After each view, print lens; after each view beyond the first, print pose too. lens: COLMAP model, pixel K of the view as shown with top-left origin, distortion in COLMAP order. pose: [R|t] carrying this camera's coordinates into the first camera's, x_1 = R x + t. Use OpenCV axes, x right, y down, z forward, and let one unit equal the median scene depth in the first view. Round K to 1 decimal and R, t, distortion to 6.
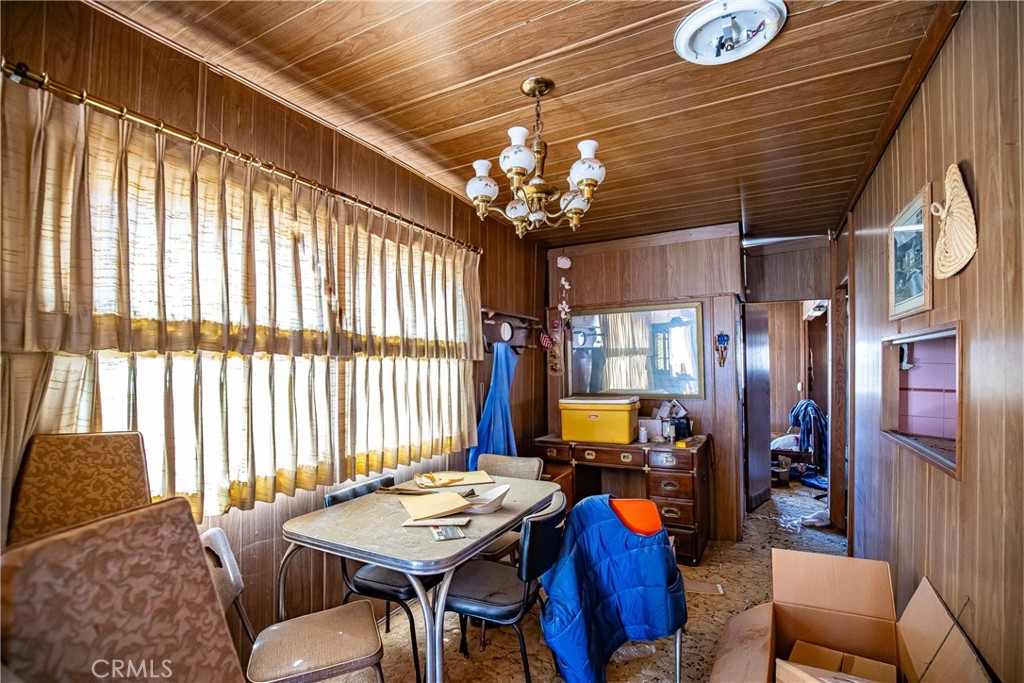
lens RADIAL K [[479.6, 0, 512.0], [0, 479.6, 341.5], [0, 0, 1]] dist [-0.002357, -0.000373]
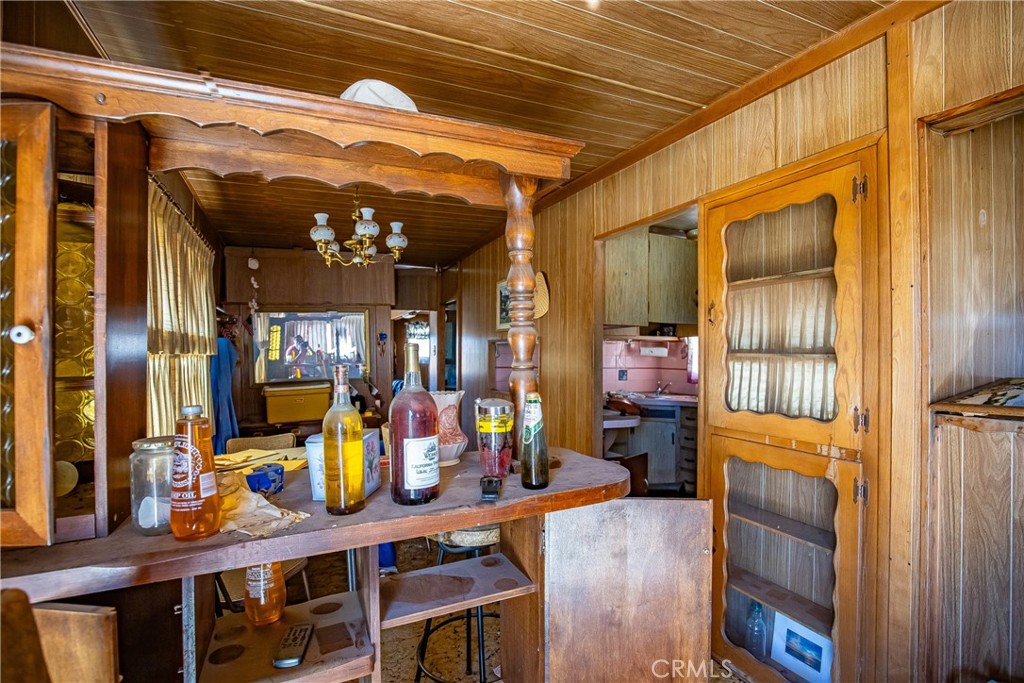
lens RADIAL K [[479.6, 0, 512.0], [0, 479.6, 341.5], [0, 0, 1]] dist [-0.002357, -0.000373]
pose [[0.627337, 0.007033, 0.778716, -0.416719], [-0.027107, 0.999550, 0.012809, -0.019997], [-0.778276, -0.029144, 0.627245, -0.163161]]
